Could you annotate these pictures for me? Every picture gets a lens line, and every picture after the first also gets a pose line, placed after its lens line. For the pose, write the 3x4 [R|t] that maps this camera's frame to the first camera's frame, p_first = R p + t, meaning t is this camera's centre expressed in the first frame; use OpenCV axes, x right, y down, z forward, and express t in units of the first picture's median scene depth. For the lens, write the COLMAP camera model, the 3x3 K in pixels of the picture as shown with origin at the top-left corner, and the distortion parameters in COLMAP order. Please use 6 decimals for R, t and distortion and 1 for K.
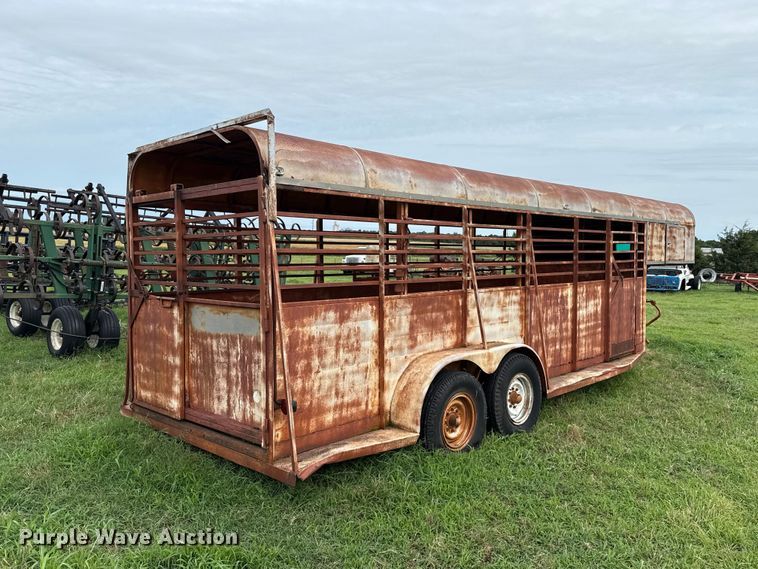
lens RADIAL K [[605.6, 0, 379.0], [0, 605.6, 284.5], [0, 0, 1]] dist [0.036056, -0.008291]
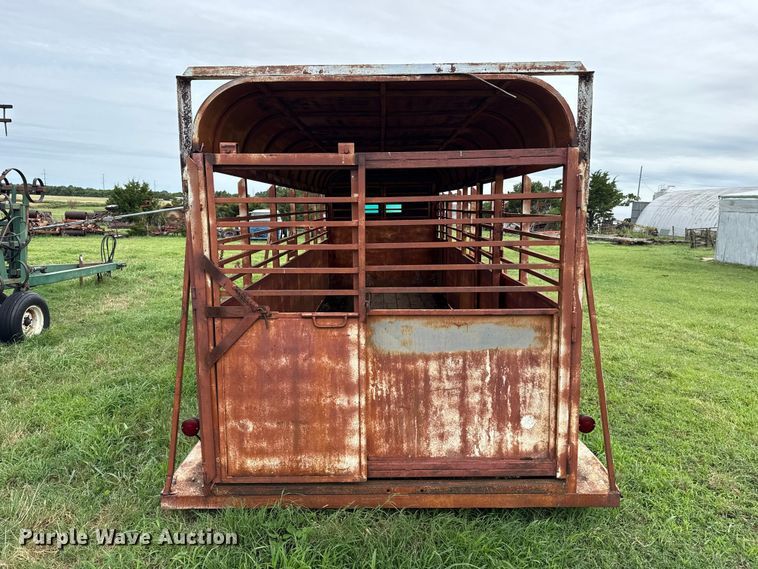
lens RADIAL K [[530.3, 0, 379.0], [0, 530.3, 284.5], [0, 0, 1]] dist [0.194188, -0.394533]
pose [[0.720524, -0.103382, 0.685681, -0.690847], [0.032718, 0.992791, 0.115305, -0.074503], [-0.692658, -0.060645, 0.718712, 0.524139]]
